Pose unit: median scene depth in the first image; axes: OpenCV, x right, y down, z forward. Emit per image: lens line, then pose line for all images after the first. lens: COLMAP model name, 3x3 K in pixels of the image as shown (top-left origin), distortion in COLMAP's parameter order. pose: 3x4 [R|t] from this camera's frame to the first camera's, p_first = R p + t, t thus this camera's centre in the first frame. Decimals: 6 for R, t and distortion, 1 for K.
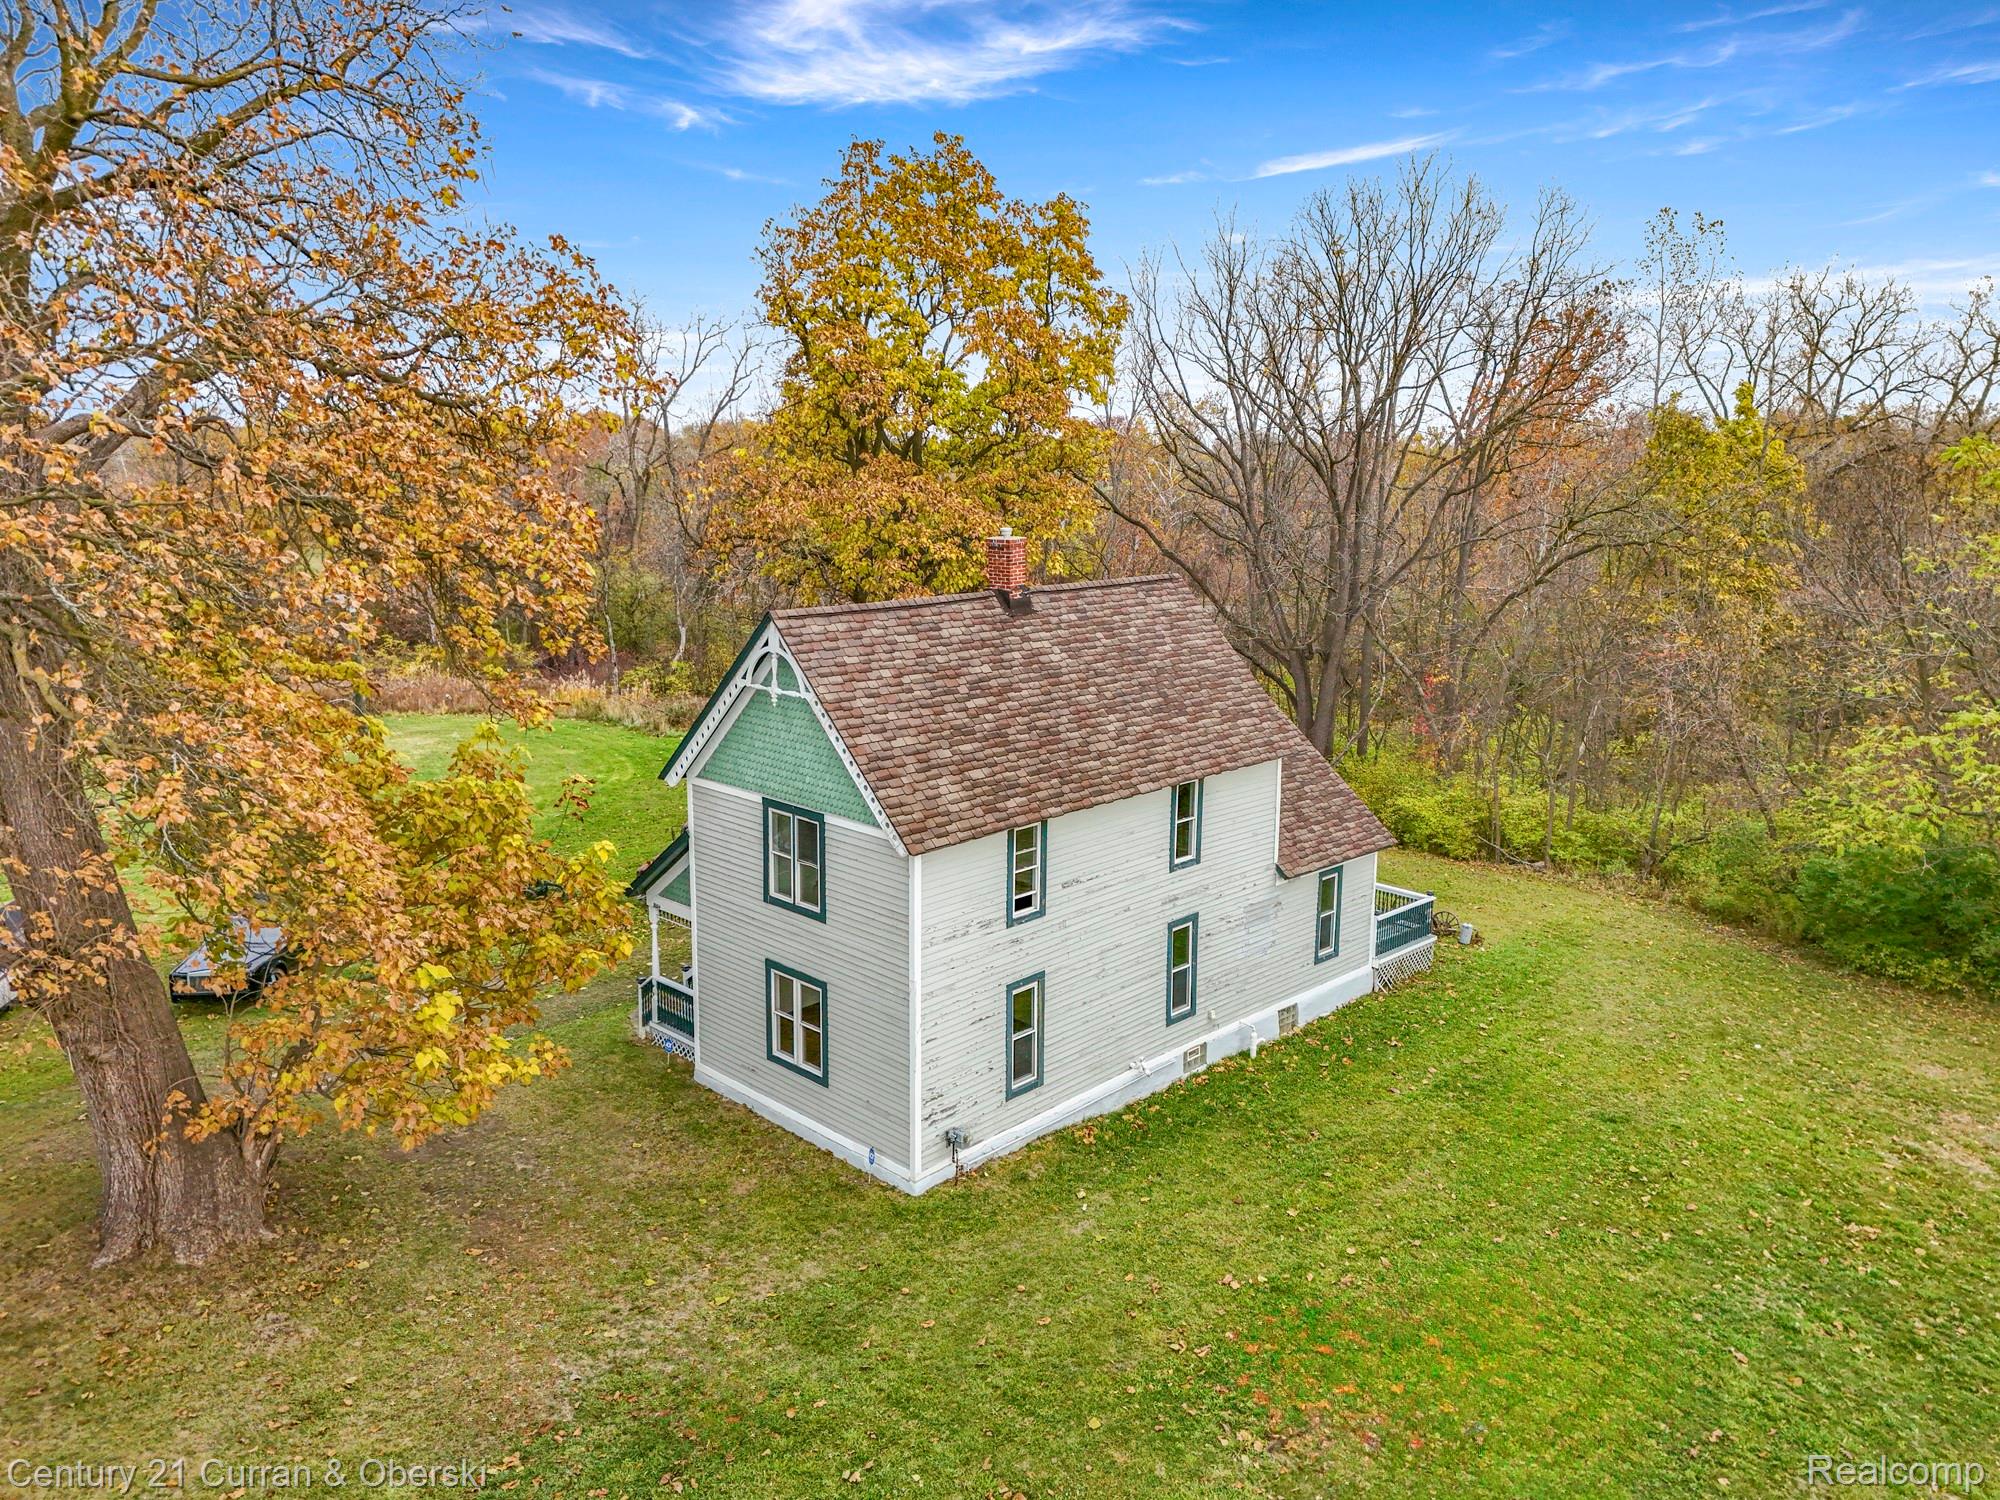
lens RADIAL K [[1469.1, 0, 1000.0], [0, 1469.1, 750.0], [0, 0, 1]] dist [0.079854, -0.070491]
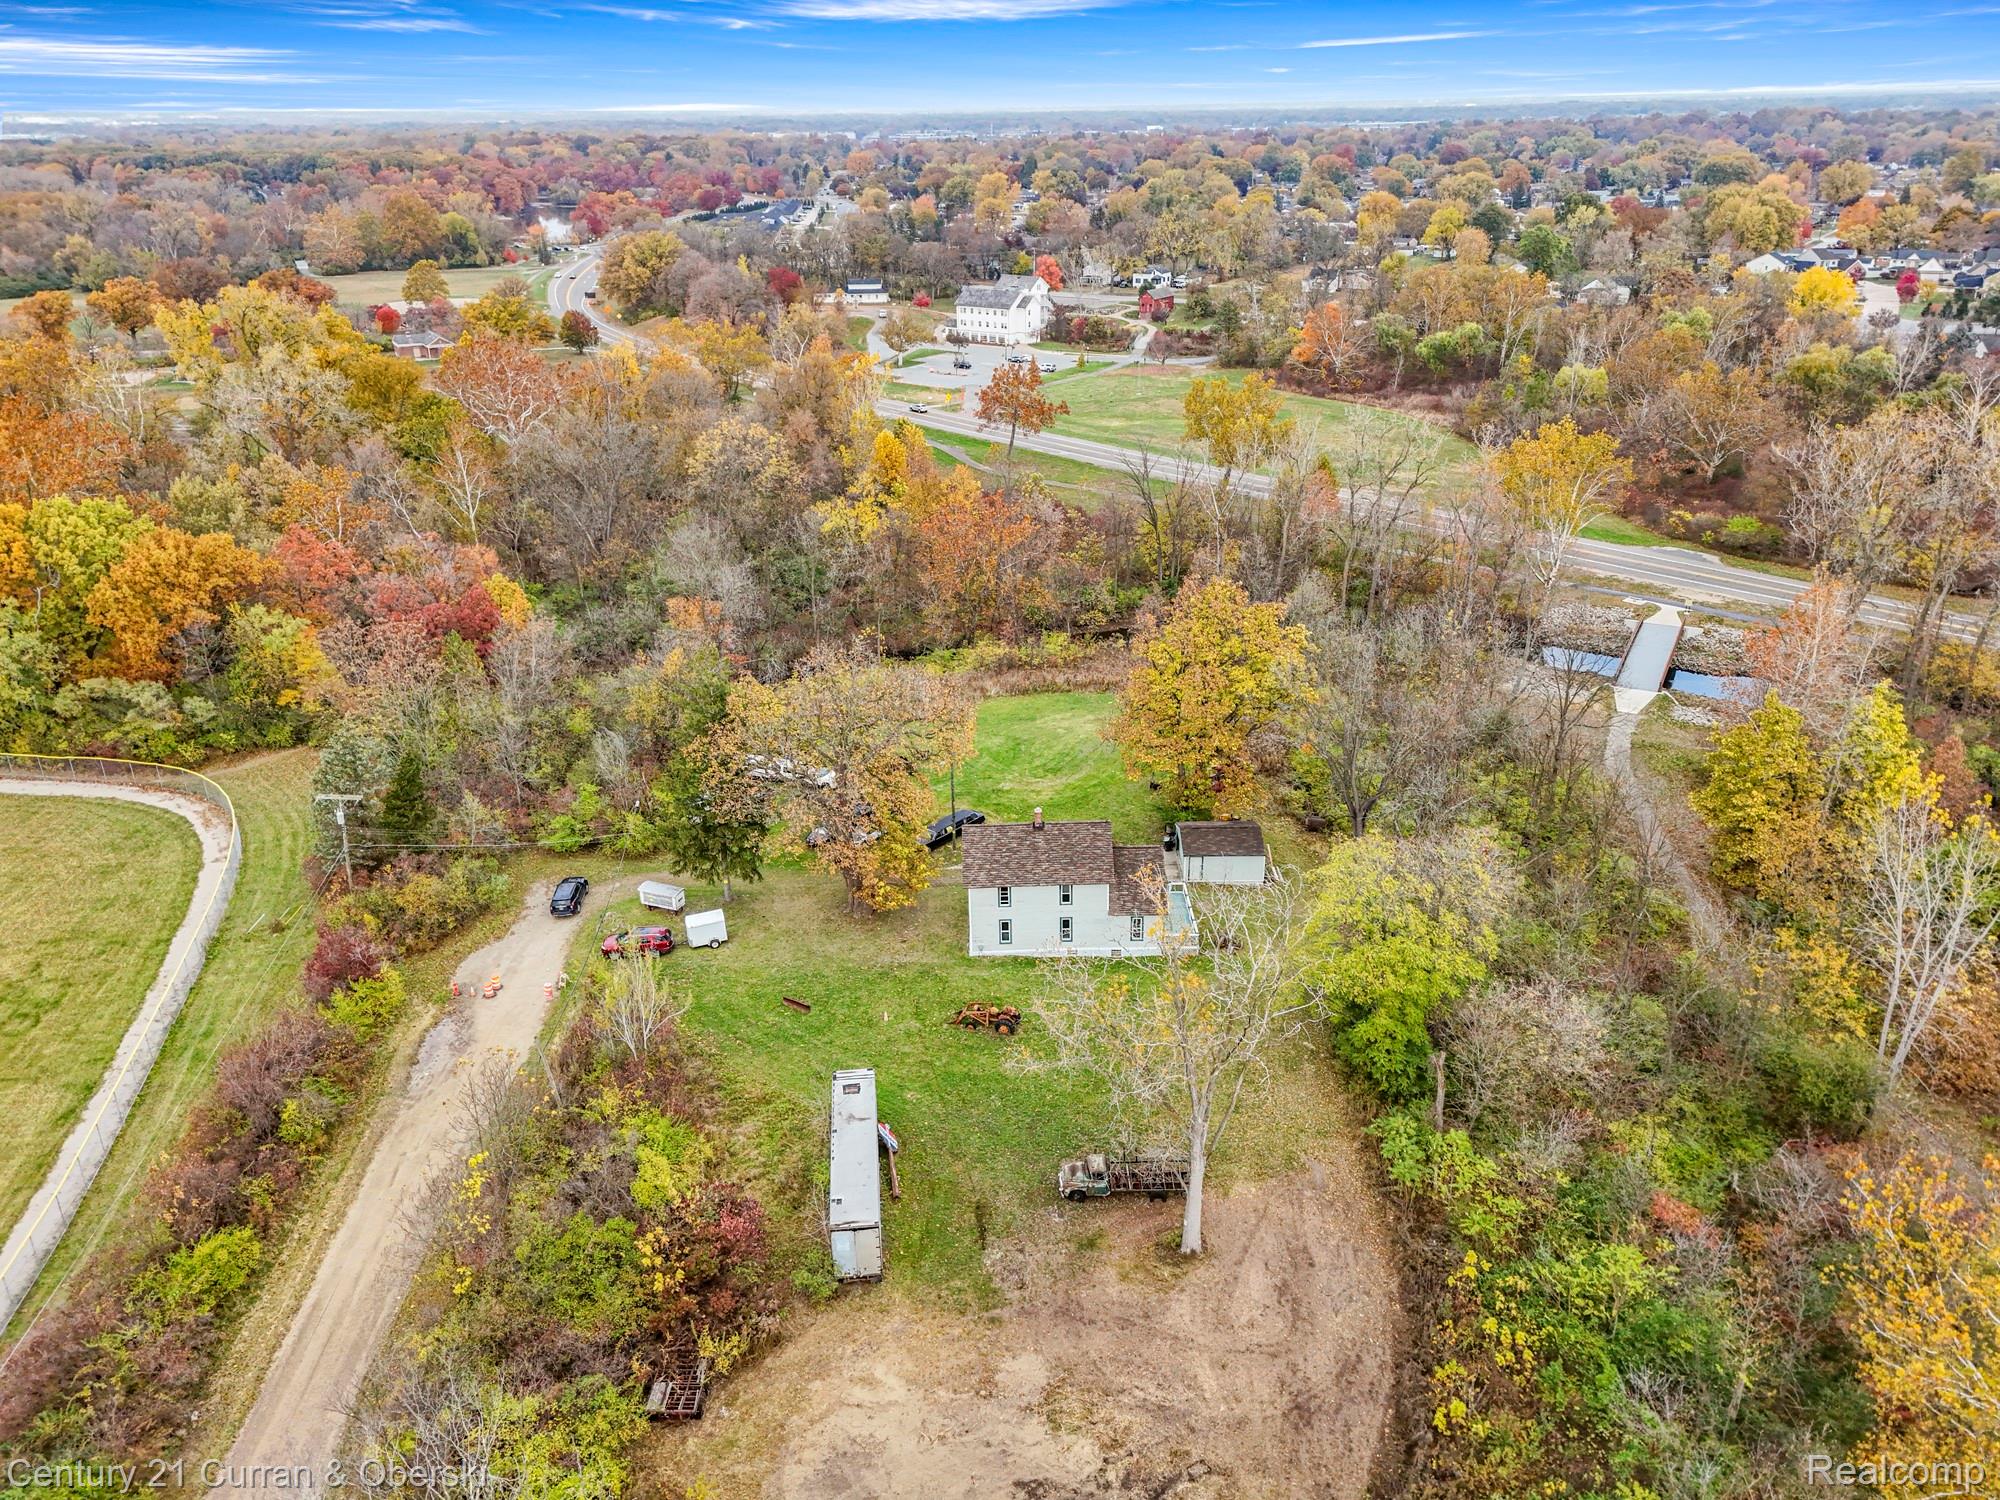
lens RADIAL K [[1469.1, 0, 1000.0], [0, 1469.1, 750.0], [0, 0, 1]] dist [0.079854, -0.070491]
pose [[0.703130, 0.262184, -0.660960, 2.501611], [-0.115093, 0.959246, 0.258069, -1.312539], [0.701685, -0.105384, 0.704651, -1.822713]]
